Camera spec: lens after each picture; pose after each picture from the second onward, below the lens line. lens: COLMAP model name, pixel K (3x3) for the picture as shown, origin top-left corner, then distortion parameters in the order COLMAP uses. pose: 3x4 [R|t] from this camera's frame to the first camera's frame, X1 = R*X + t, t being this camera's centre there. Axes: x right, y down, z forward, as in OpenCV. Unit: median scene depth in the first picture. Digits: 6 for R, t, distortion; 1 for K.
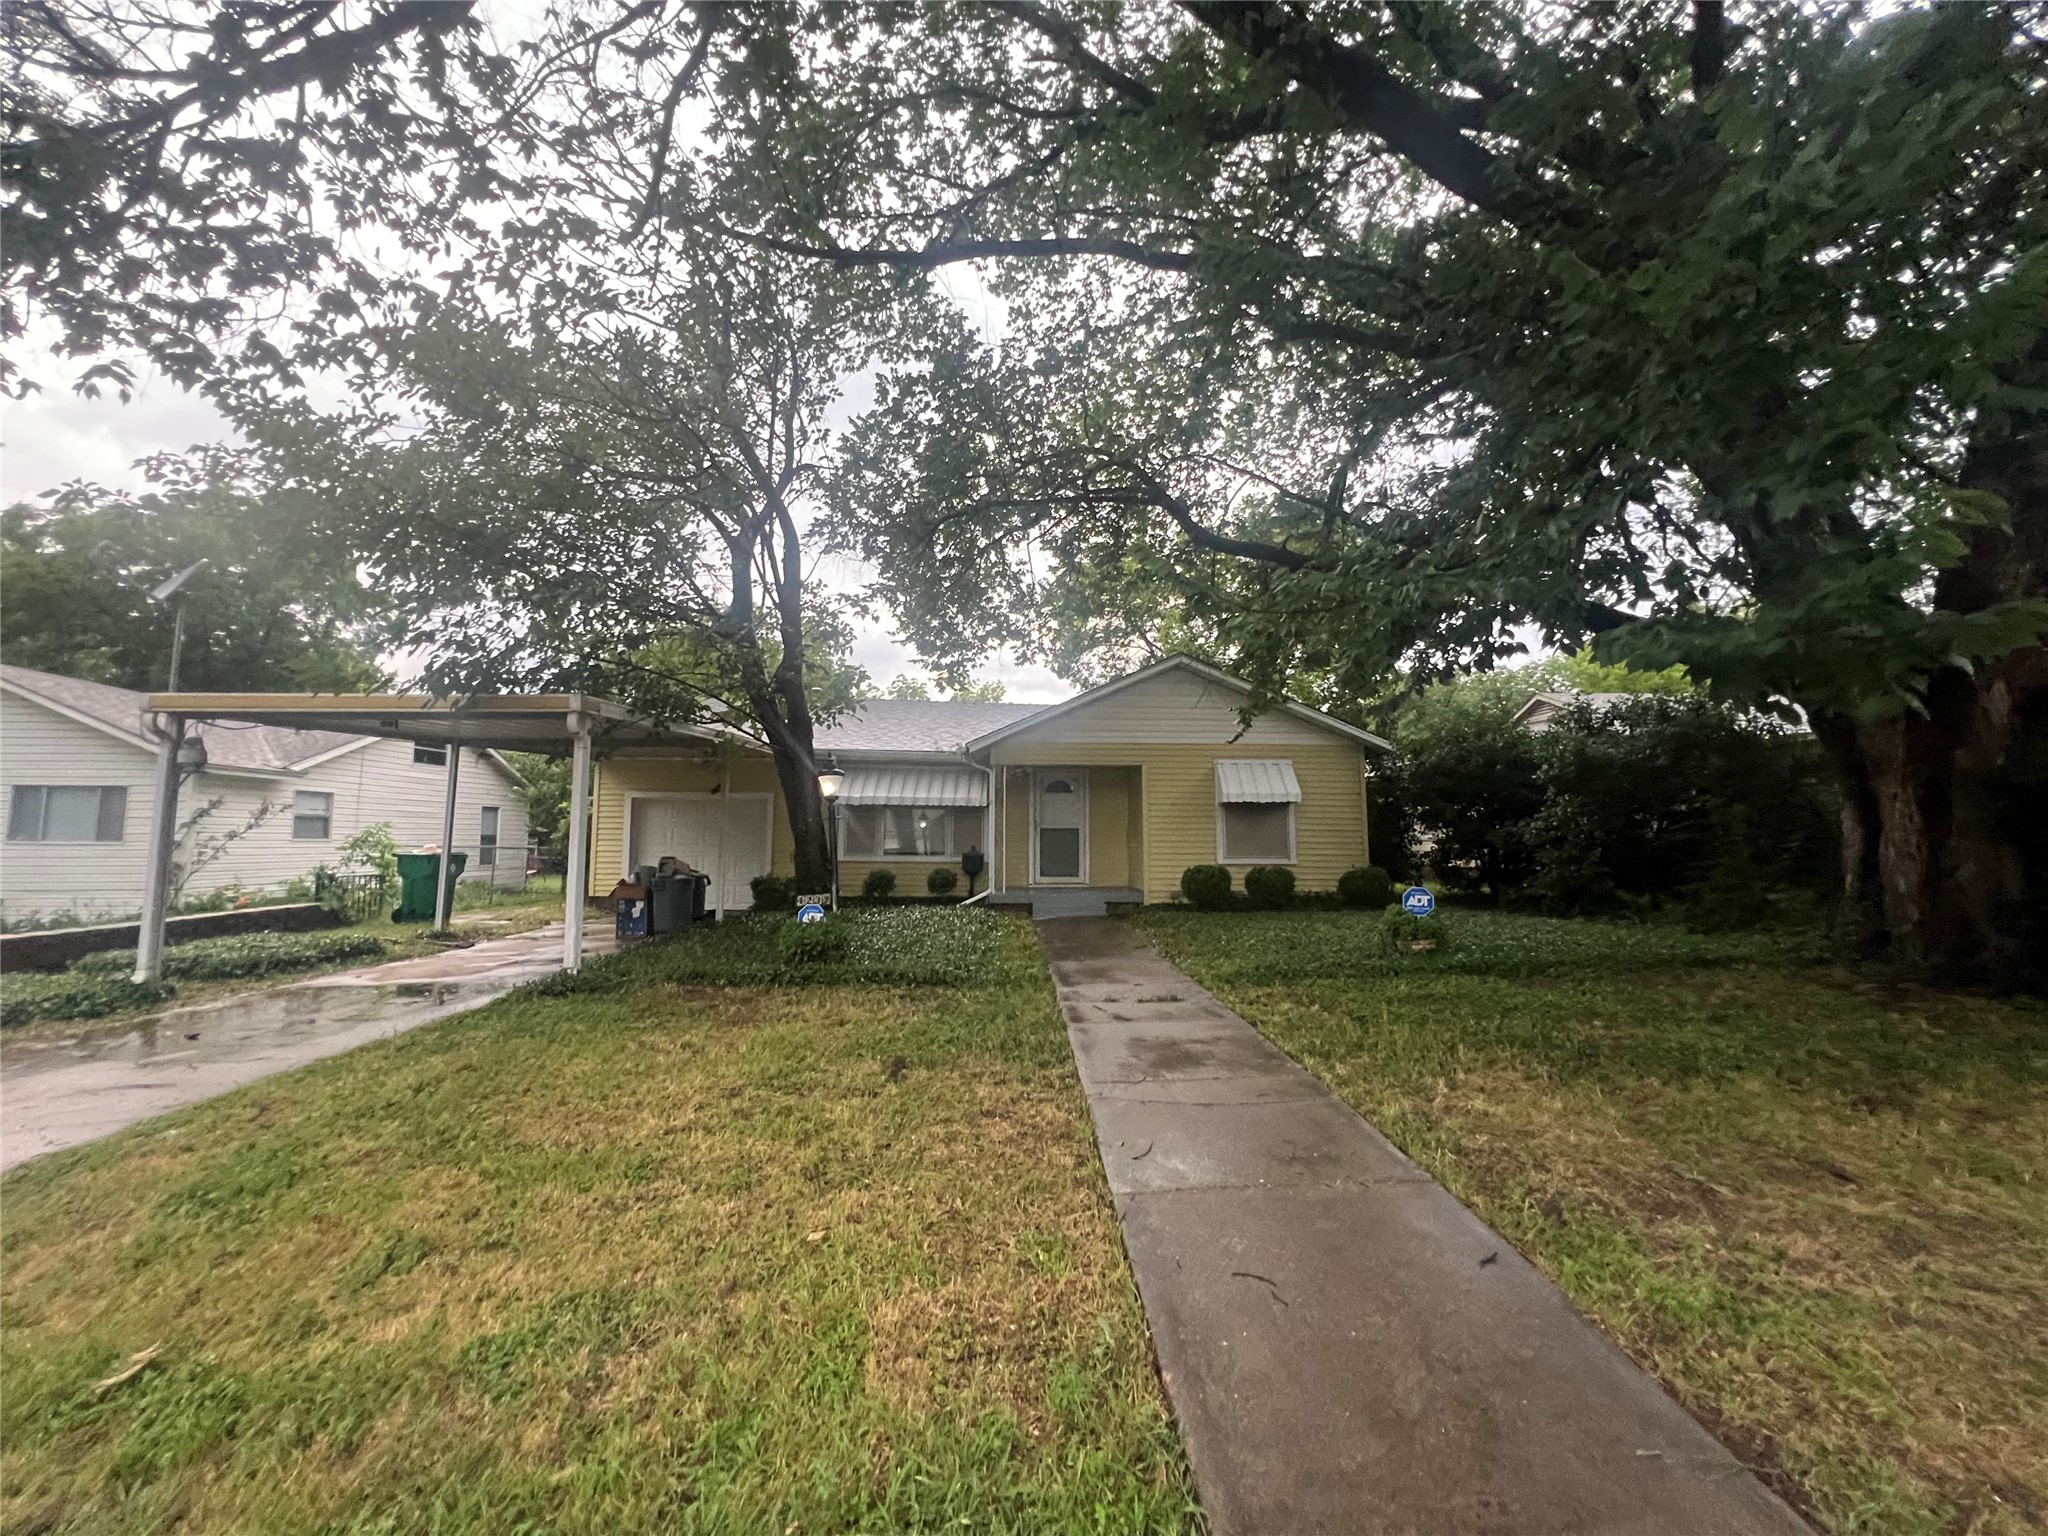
lens RADIAL K [[823.3, 0, 1025.1], [0, 823.3, 765.9], [0, 0, 1]] dist [0.000874, -0.000189]
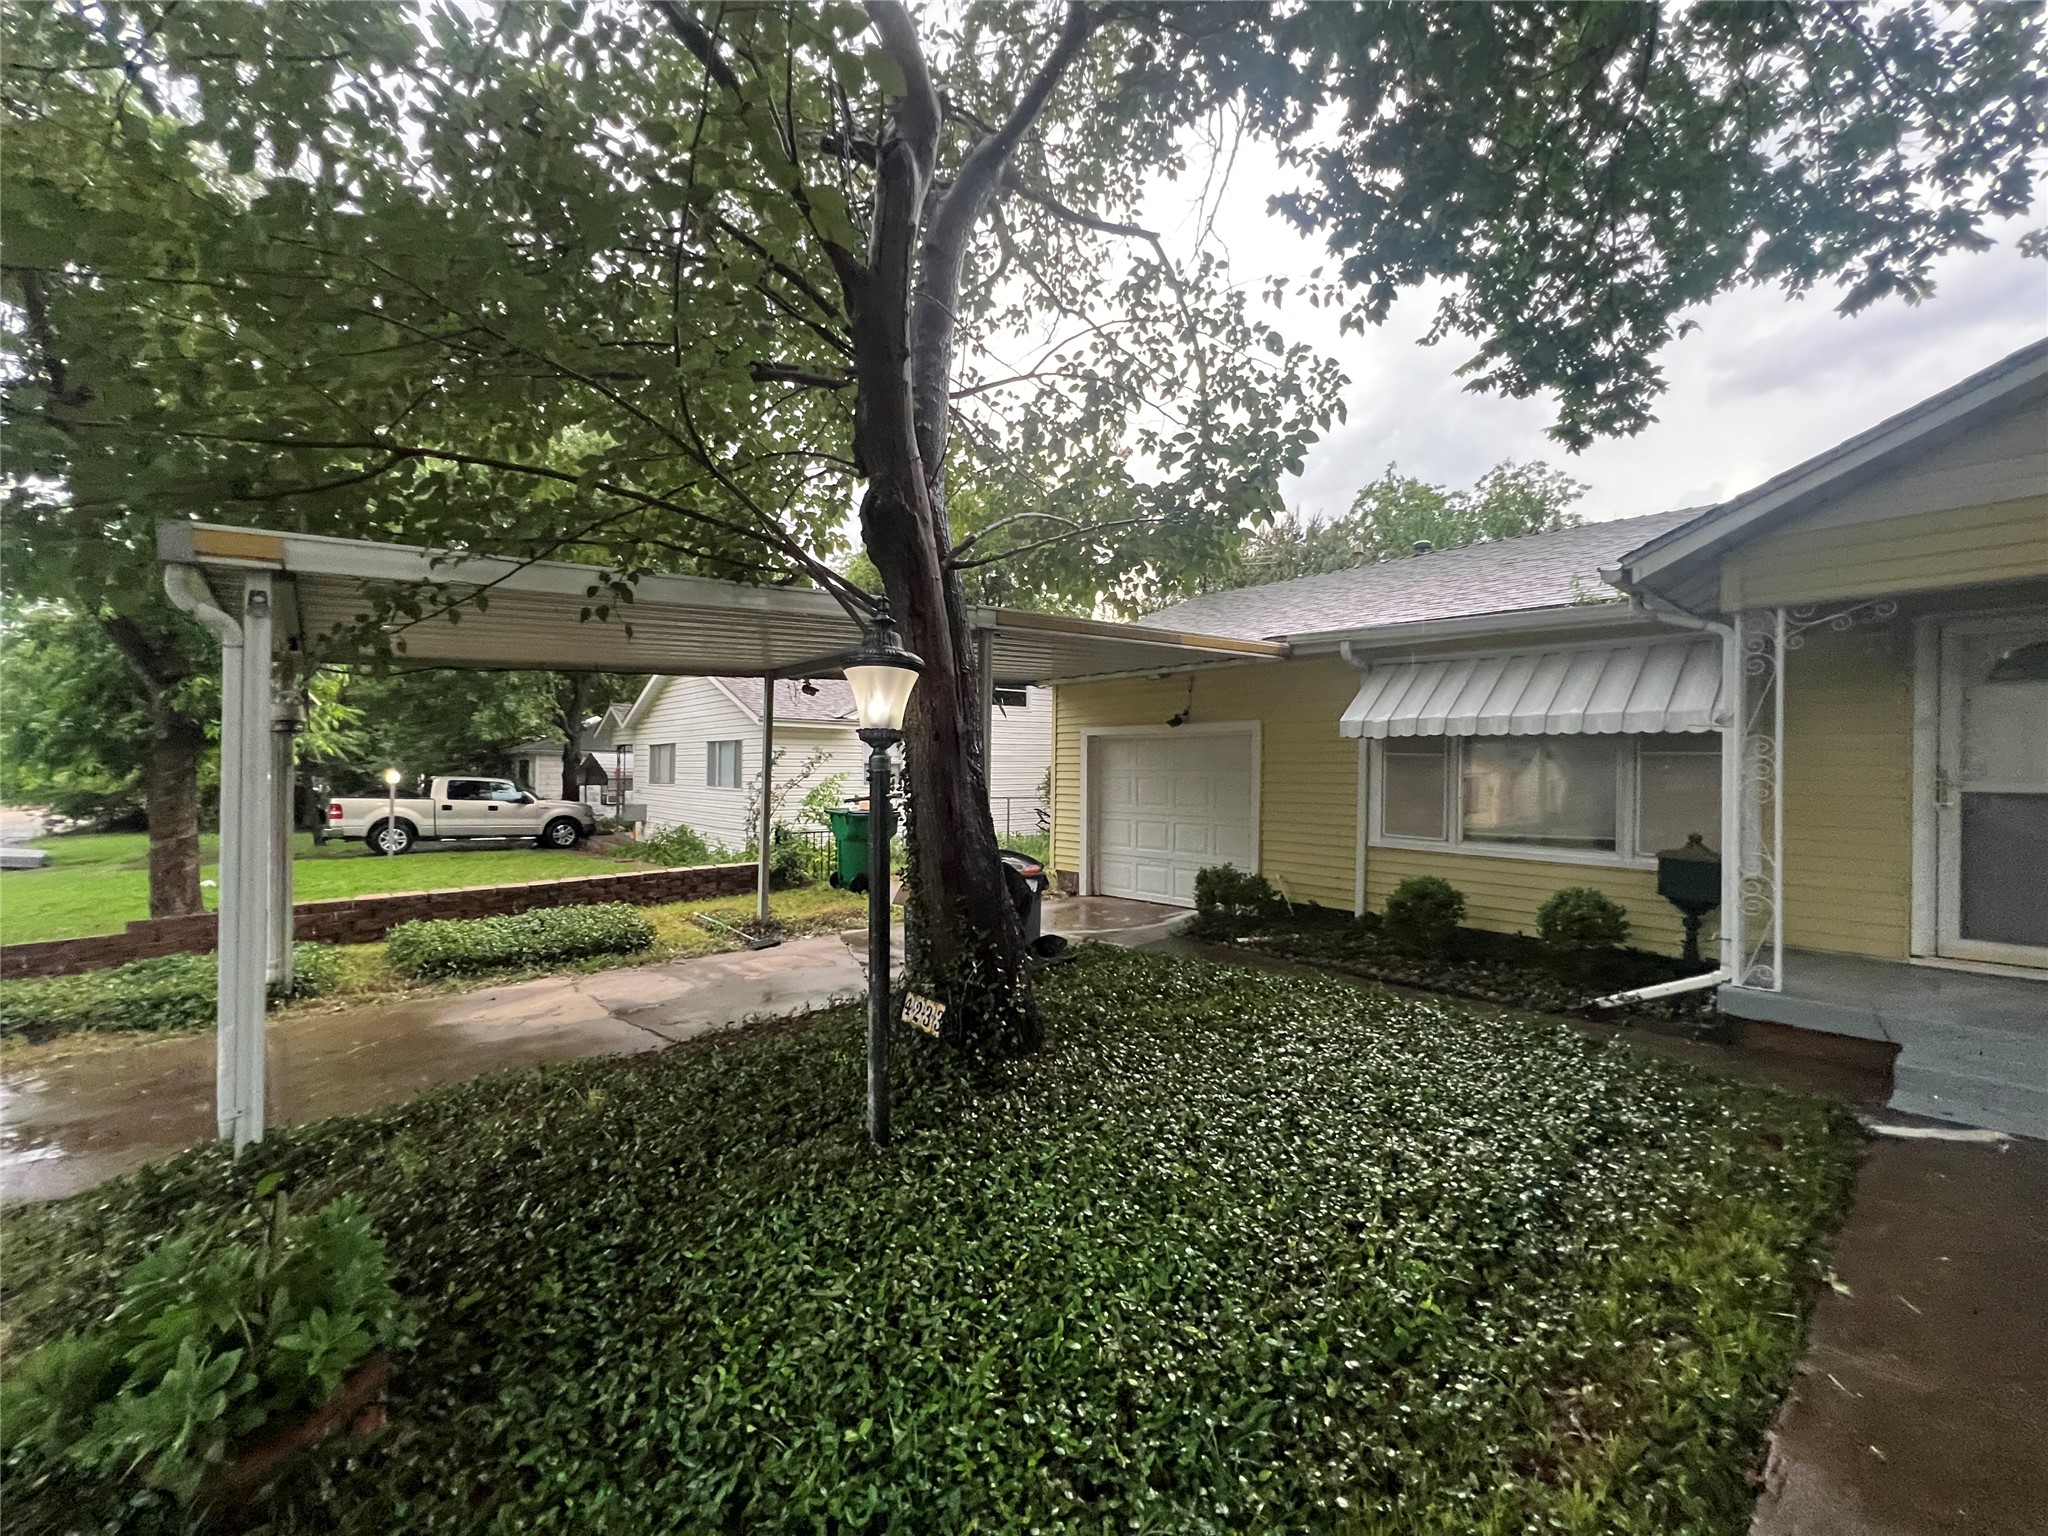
lens RADIAL K [[823.3, 0, 1025.1], [0, 823.3, 765.9], [0, 0, 1]] dist [0.000874, -0.000189]
pose [[0.623560, 0.003628, -0.781767, 0.042201], [0.066599, 0.996108, 0.057744, 0.024167], [0.778934, -0.088071, 0.620891, 0.549622]]
